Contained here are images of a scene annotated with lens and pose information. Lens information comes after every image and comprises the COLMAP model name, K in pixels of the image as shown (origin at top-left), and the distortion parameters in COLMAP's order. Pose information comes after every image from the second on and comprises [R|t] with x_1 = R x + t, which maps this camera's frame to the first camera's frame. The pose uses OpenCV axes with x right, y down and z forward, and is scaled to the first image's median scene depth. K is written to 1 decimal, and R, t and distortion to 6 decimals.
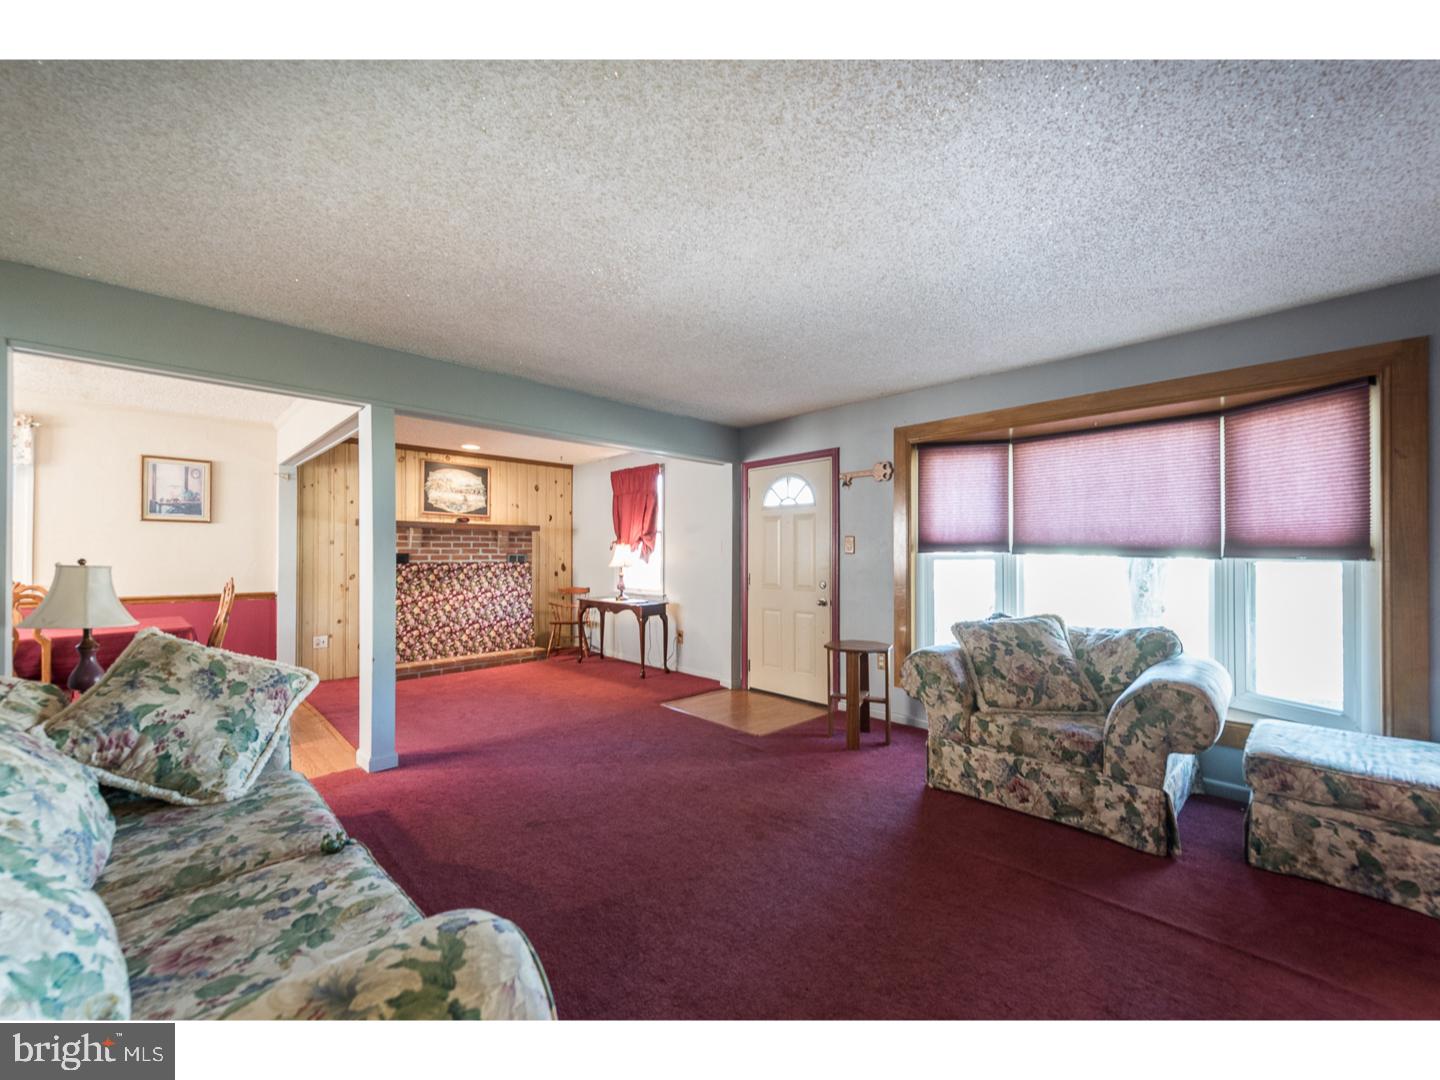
lens RADIAL K [[563.1, 0, 694.8], [0, 563.1, 548.8], [0, 0, 1]] dist [0.011350, -0.003693]
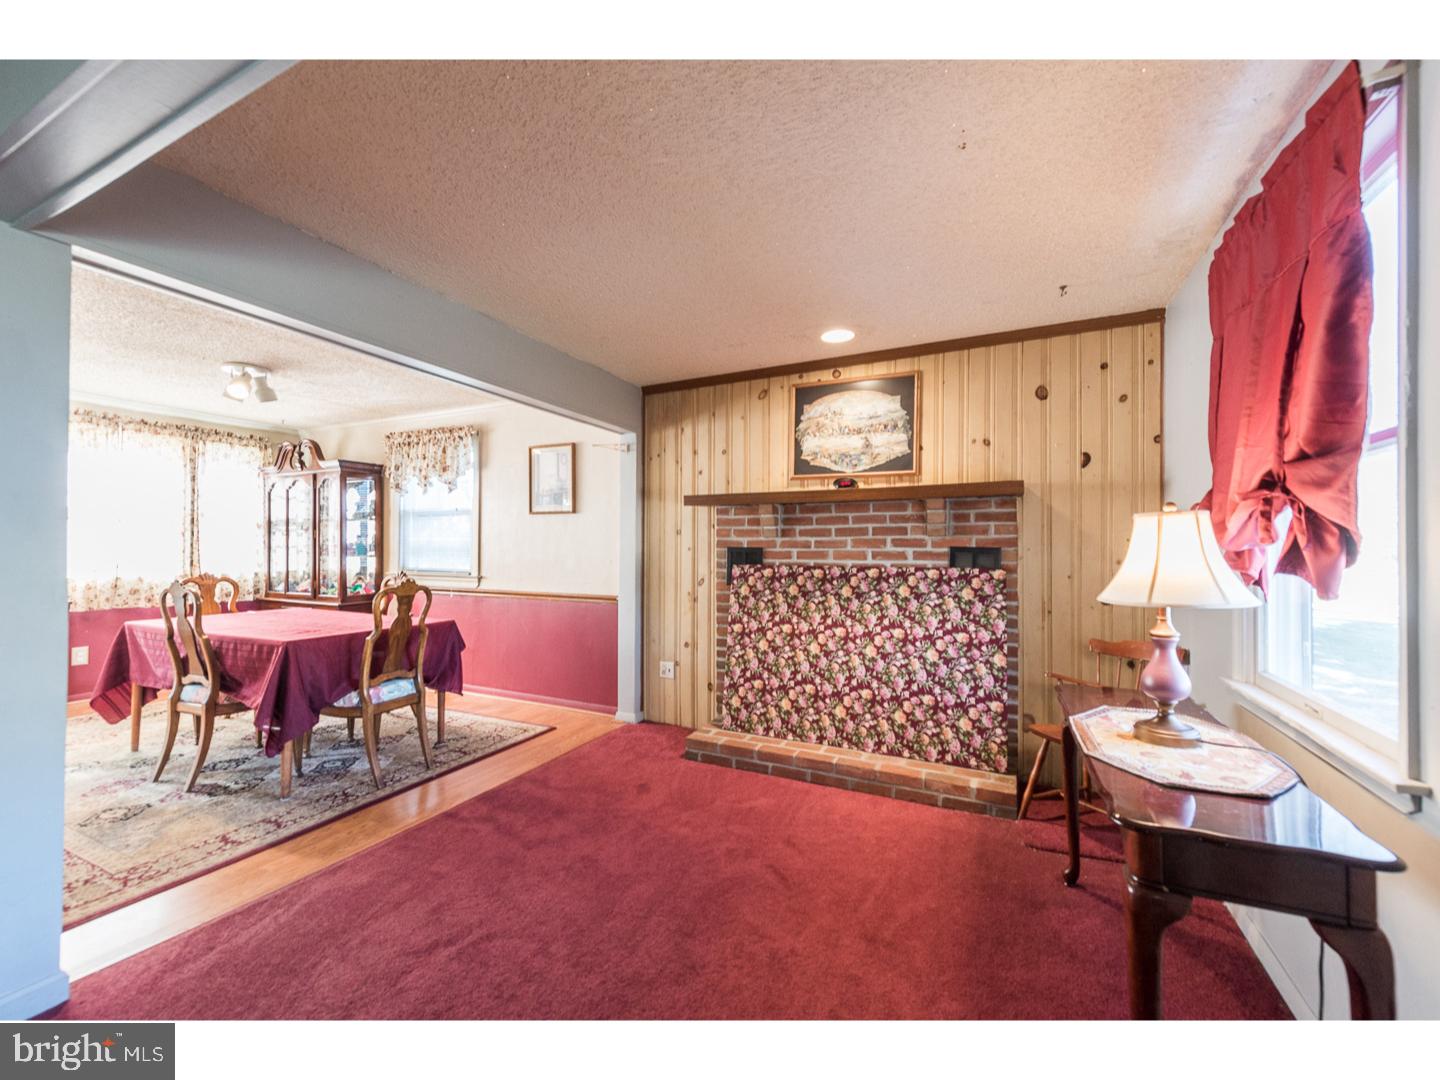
lens RADIAL K [[563.1, 0, 743.3], [0, 563.1, 540.0], [0, 0, 1]] dist [0.011350, -0.003693]
pose [[0.341557, -0.012895, -0.939773, 0.045740], [0.007238, 0.999912, -0.011090, 0.006405], [0.939833, -0.003014, 0.341620, 0.749841]]
